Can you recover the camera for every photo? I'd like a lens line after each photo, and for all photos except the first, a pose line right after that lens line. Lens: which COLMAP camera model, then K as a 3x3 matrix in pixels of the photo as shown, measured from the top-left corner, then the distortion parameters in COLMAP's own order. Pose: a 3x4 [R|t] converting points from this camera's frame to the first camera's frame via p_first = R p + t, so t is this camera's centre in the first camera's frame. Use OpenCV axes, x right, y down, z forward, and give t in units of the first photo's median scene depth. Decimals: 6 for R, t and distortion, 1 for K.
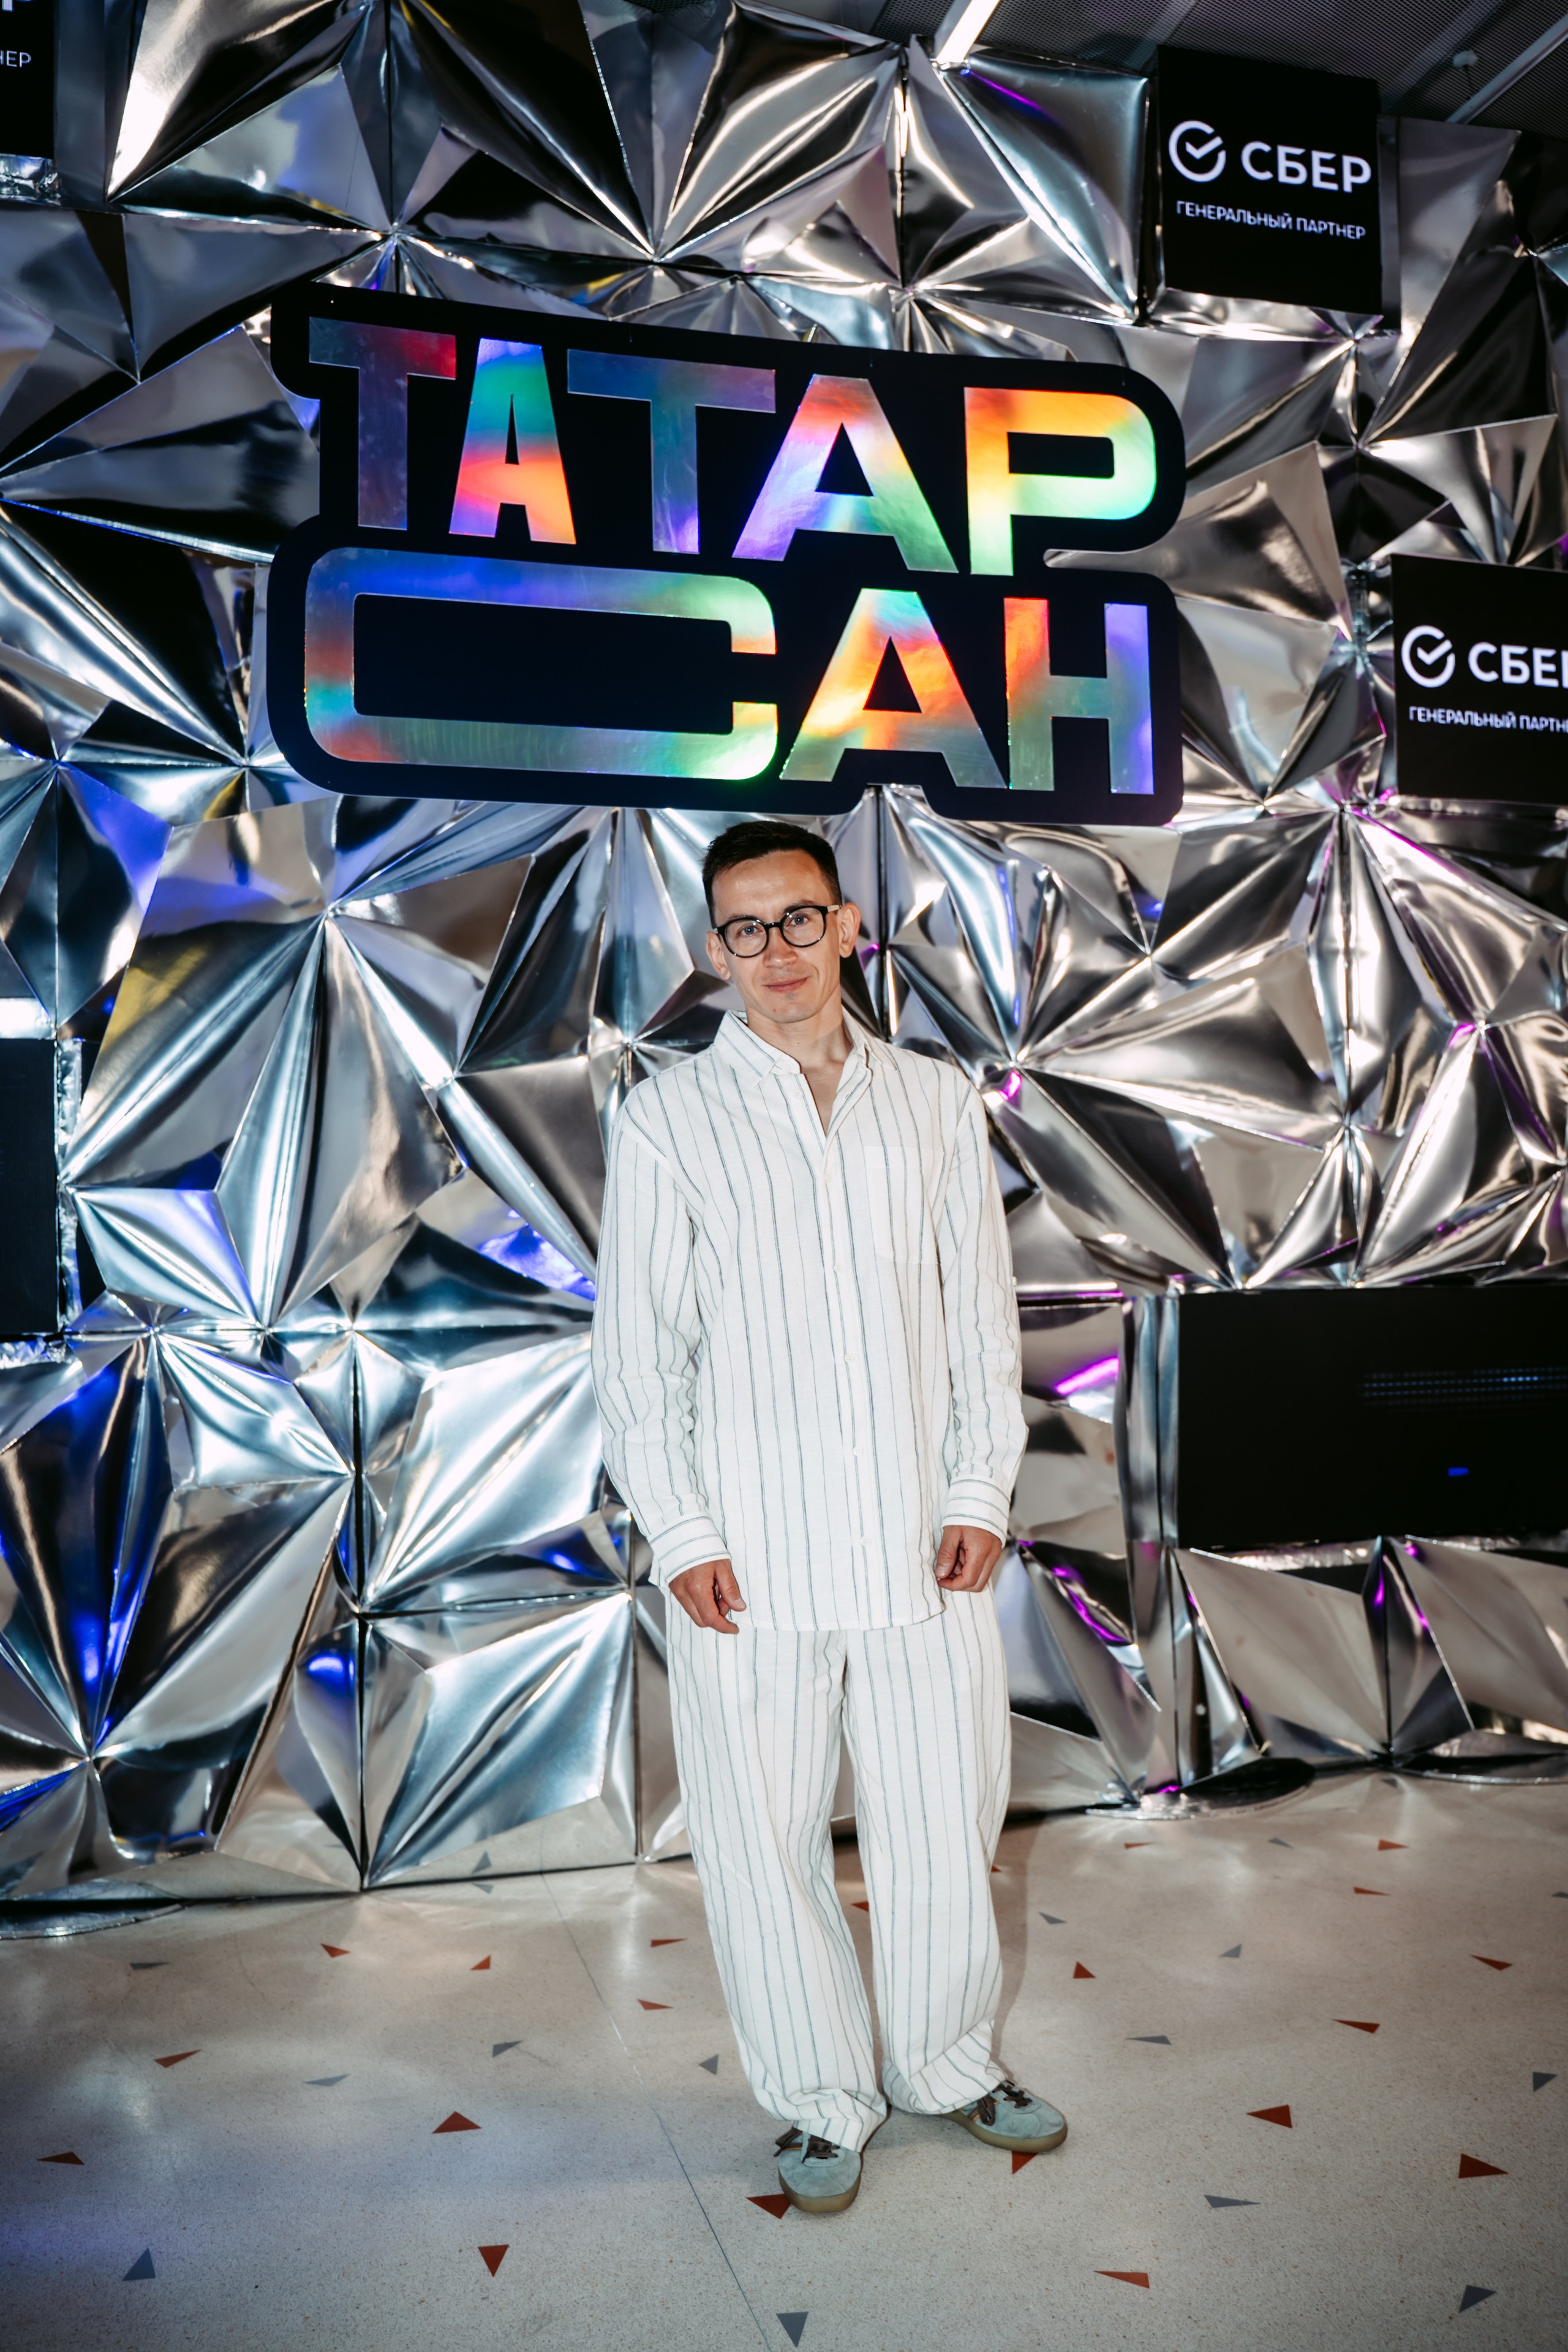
lens RADIAL K [[1938.2, 0, 784.0], [0, 1938.2, 1176.0], [0, 0, 1]] dist [-0.115751, 0.088316]
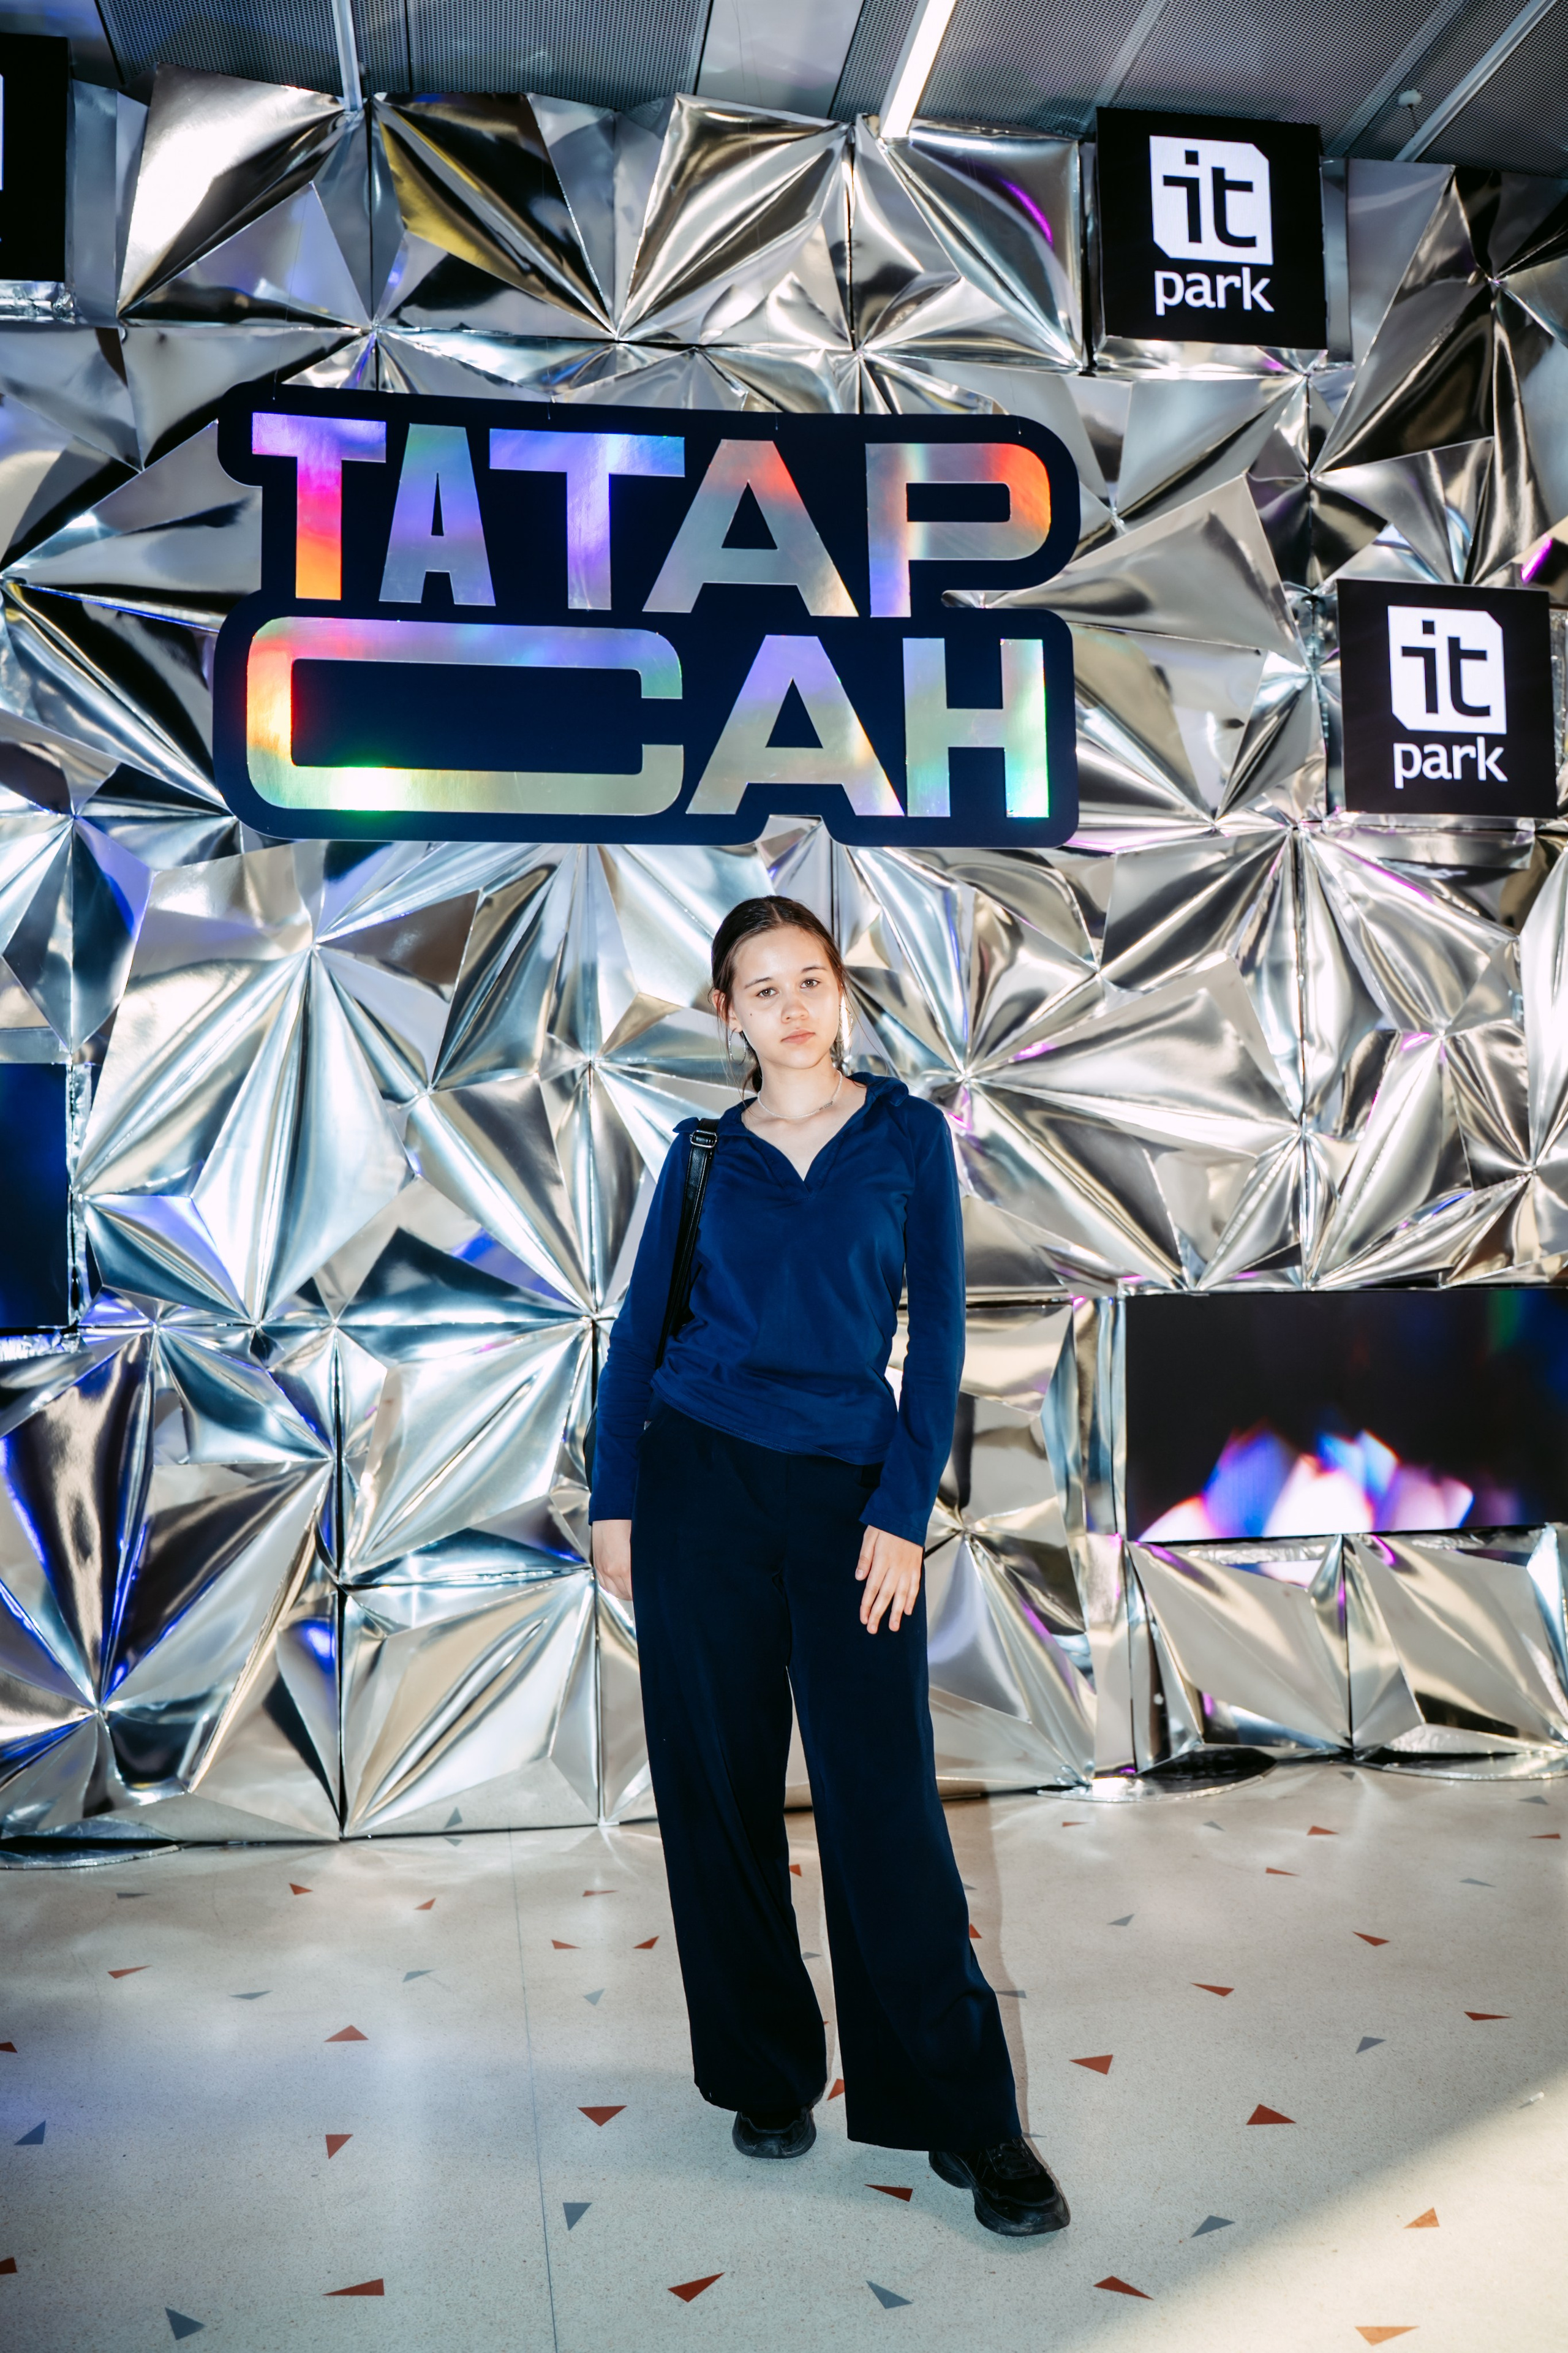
lens RADIAL K [[1905.5, 0, 784.0], [0, 1905.5, 1176.5], [0, 0, 1]] dist [-0.118562, 0.090870]
pose [[0.993951, -0.006680, -0.109626, 0.159539], [0.005062, 0.999874, -0.015028, 0.013293], [0.109712, 0.014382, 0.993859, -0.047293]]
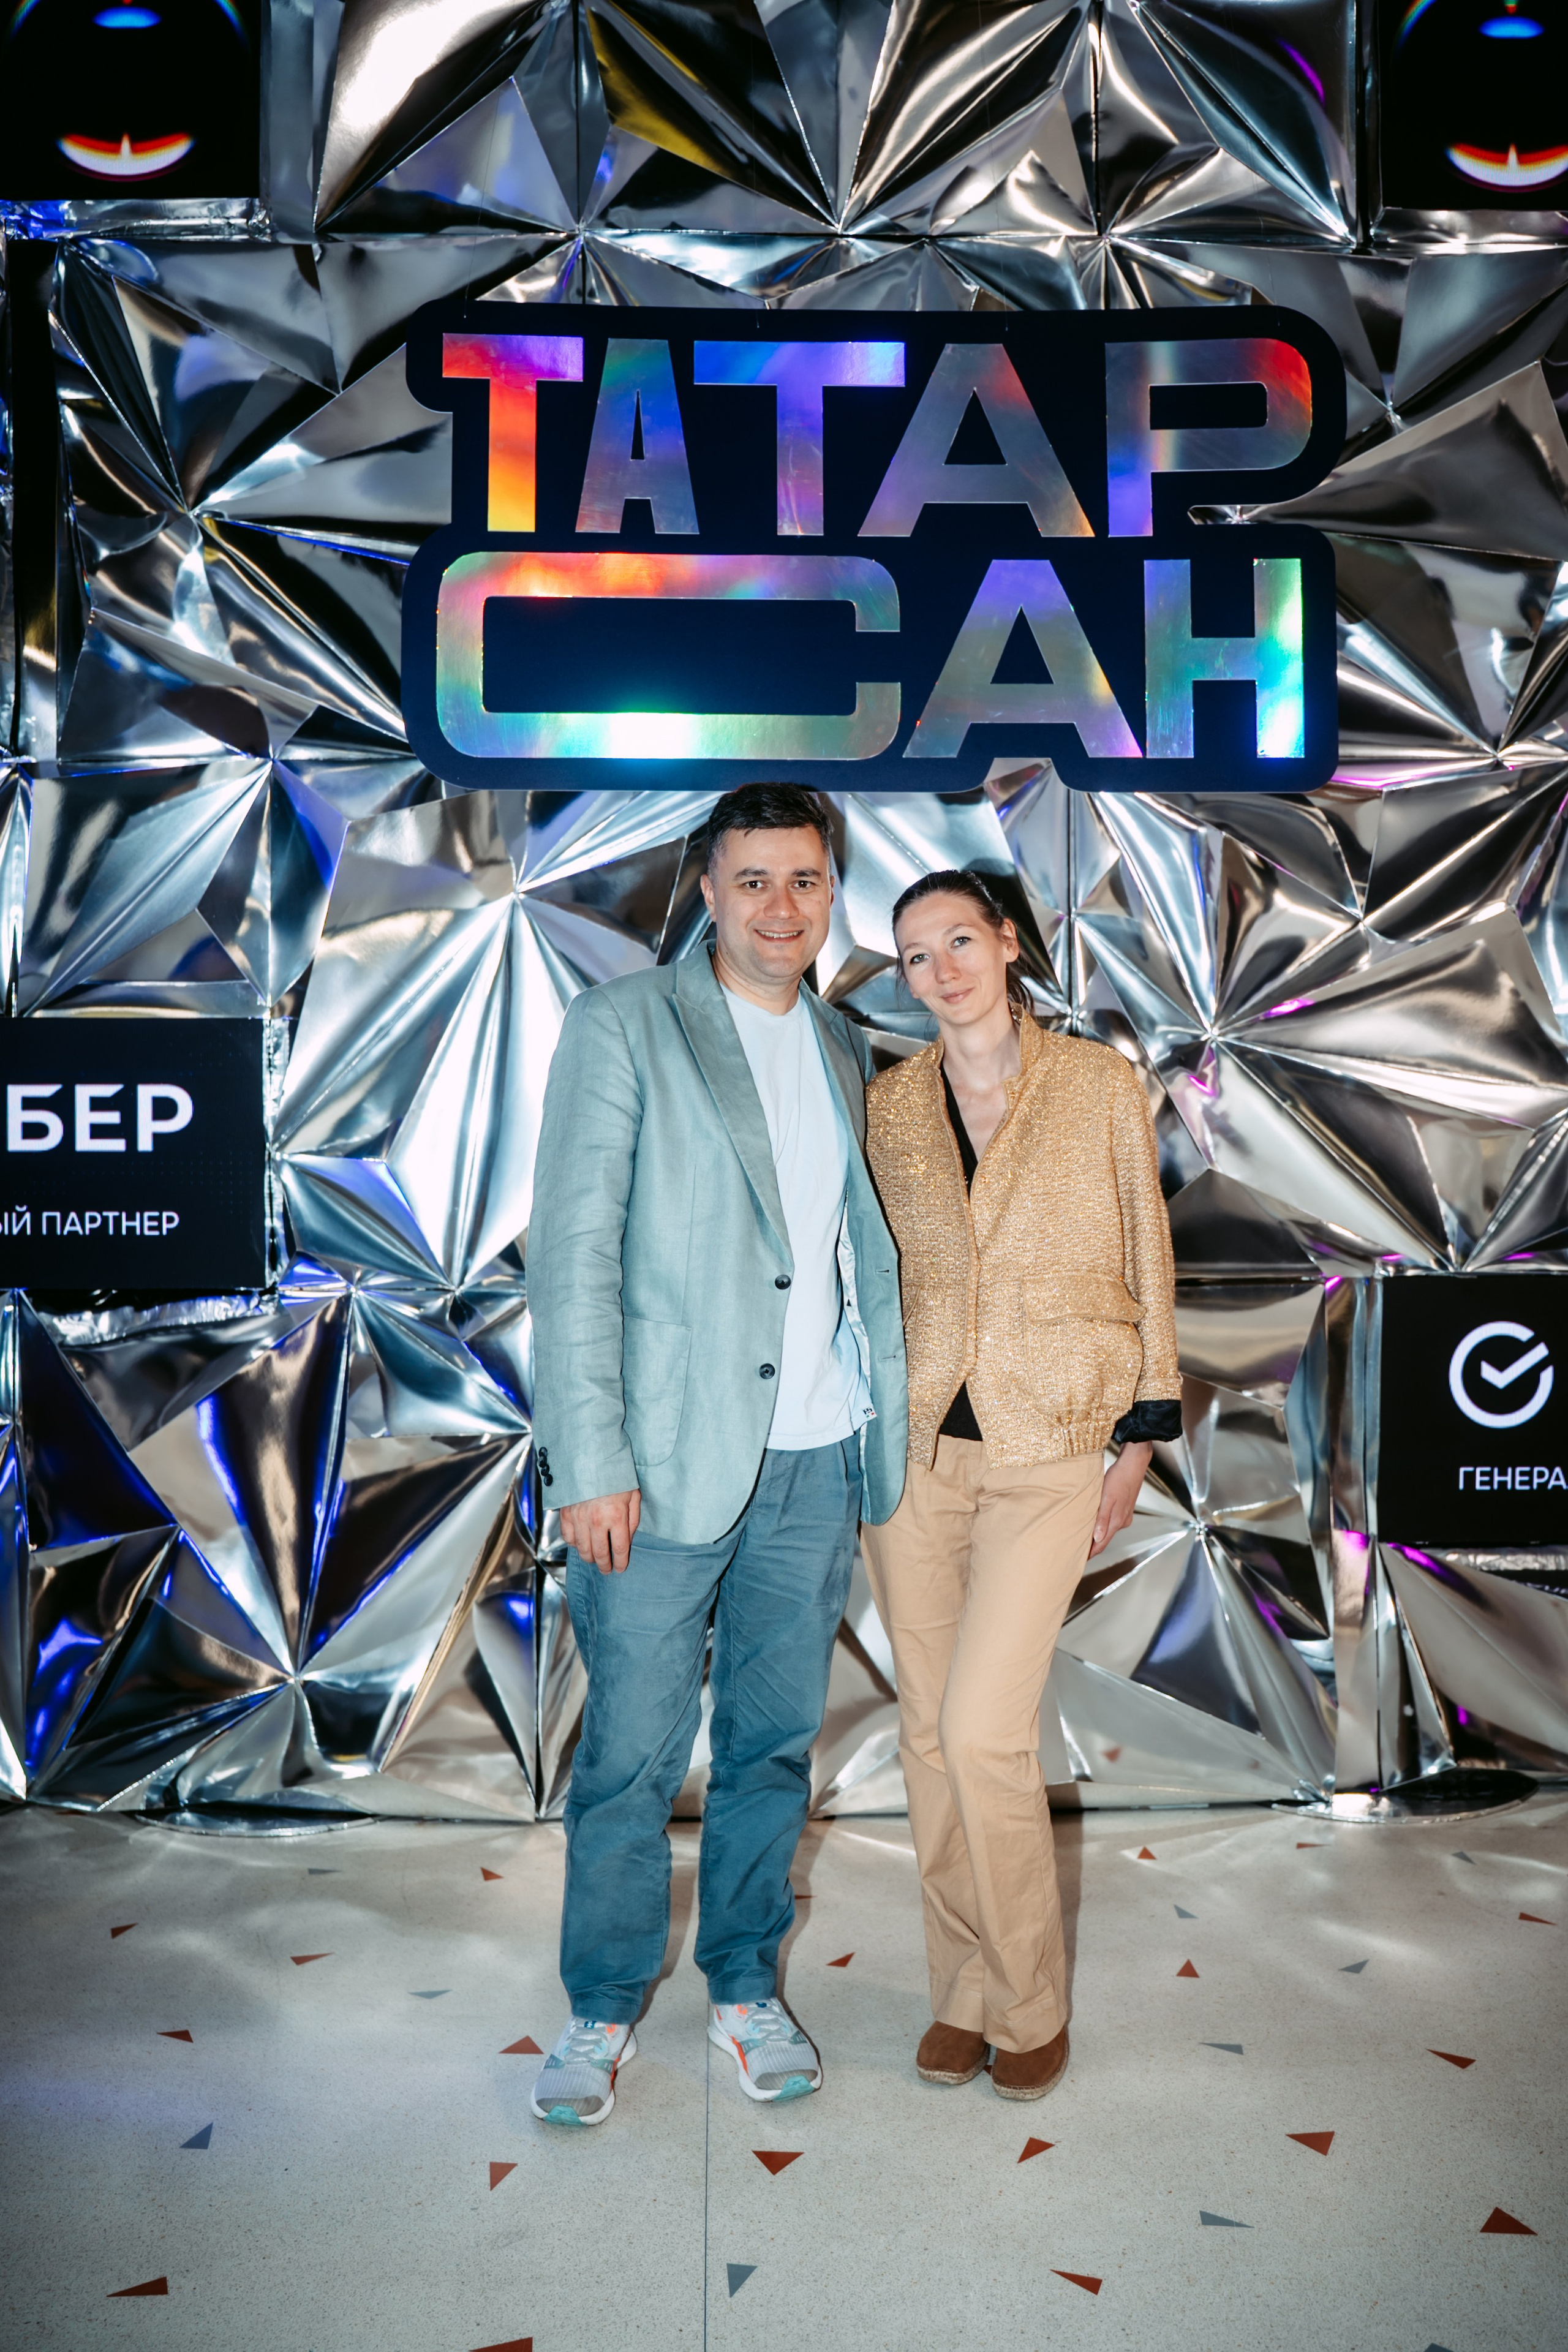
lens RADIAL K [[1948.1, 0, 784.0], [0, 1948.1, 1176.0], [0, 0, 1]] dist [-0.110516, 0.082058]
pose [[0.970268, 0.015015, -0.241567, 0.174504], [-0.007703, 0.999484, 0.031188, -0.019085], [0.241910, -0.028400, 0.969883, 0.004277]]
